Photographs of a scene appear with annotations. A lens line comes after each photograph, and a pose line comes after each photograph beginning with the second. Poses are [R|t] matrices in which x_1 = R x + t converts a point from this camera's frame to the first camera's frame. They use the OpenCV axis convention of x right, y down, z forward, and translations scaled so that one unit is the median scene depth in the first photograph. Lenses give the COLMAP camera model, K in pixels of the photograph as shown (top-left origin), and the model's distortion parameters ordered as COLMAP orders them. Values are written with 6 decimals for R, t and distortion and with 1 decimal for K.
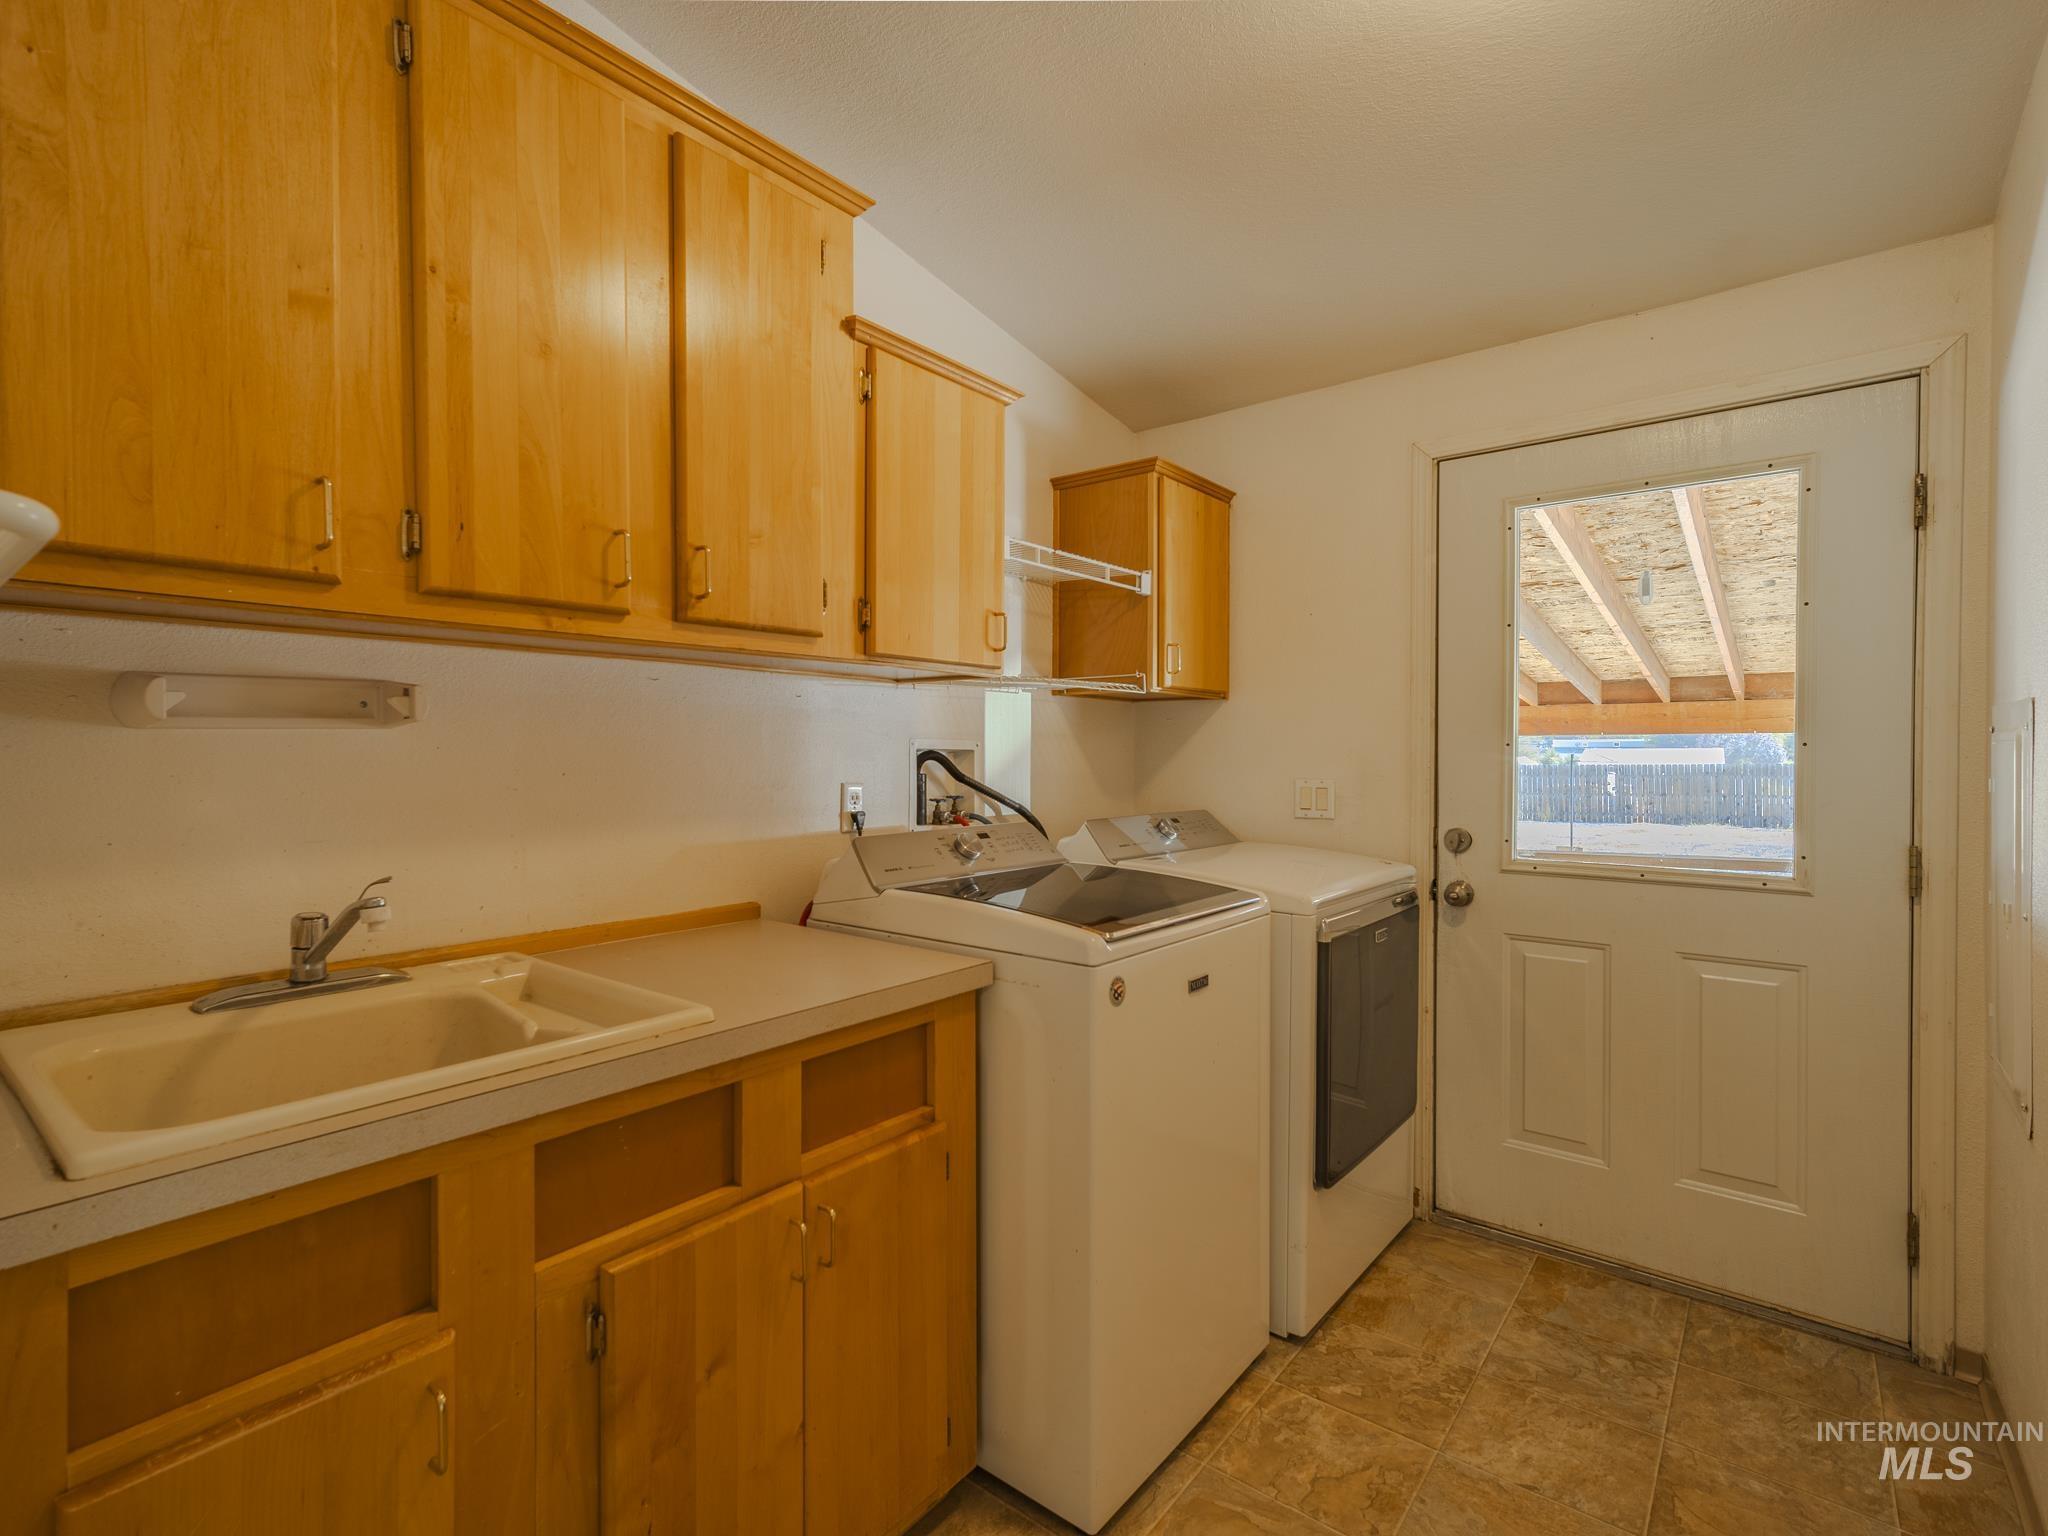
lens RADIAL K [[845.1, 0, 1048.1], [0, 845.1, 756.0], [0, 0, 1]] dist [-0.002041, 0.005304]
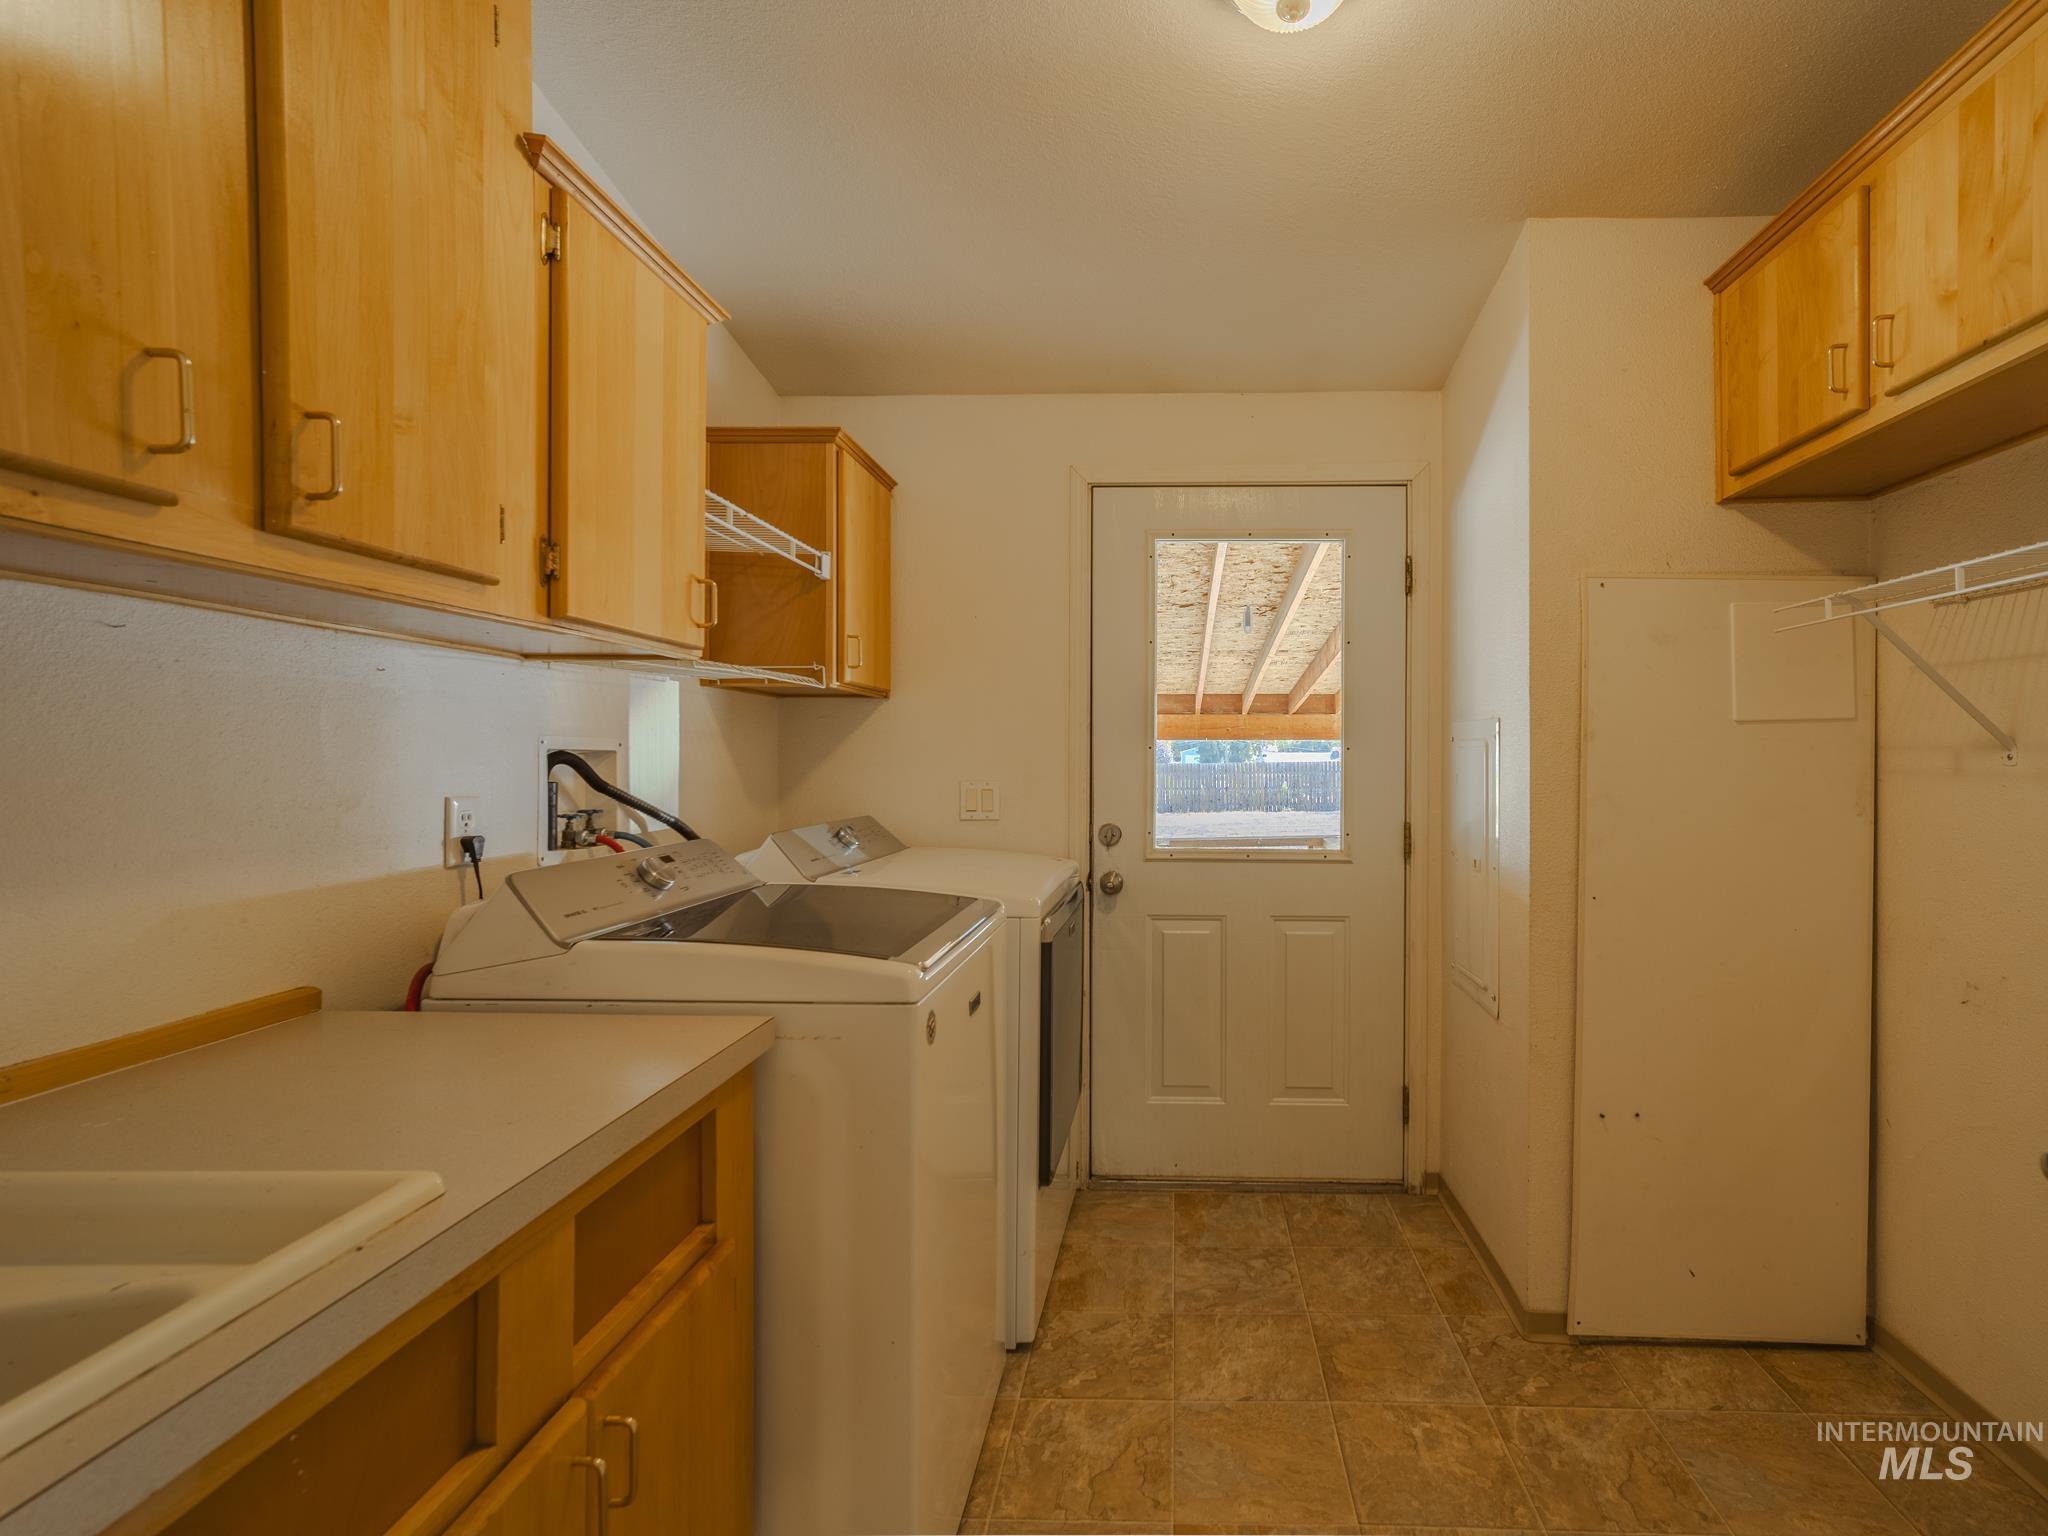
lens RADIAL K [[845.1, 0, 1048.1], [0, 845.1, 756.0], [0, 0, 1]] dist [-0.002041, 0.005304]
pose [[0.839608, 0.000392, 0.543193, -0.216764], [0.000823, 0.999998, -0.001994, -0.000354], [-0.543192, 0.002121, 0.839606, 0.148277]]
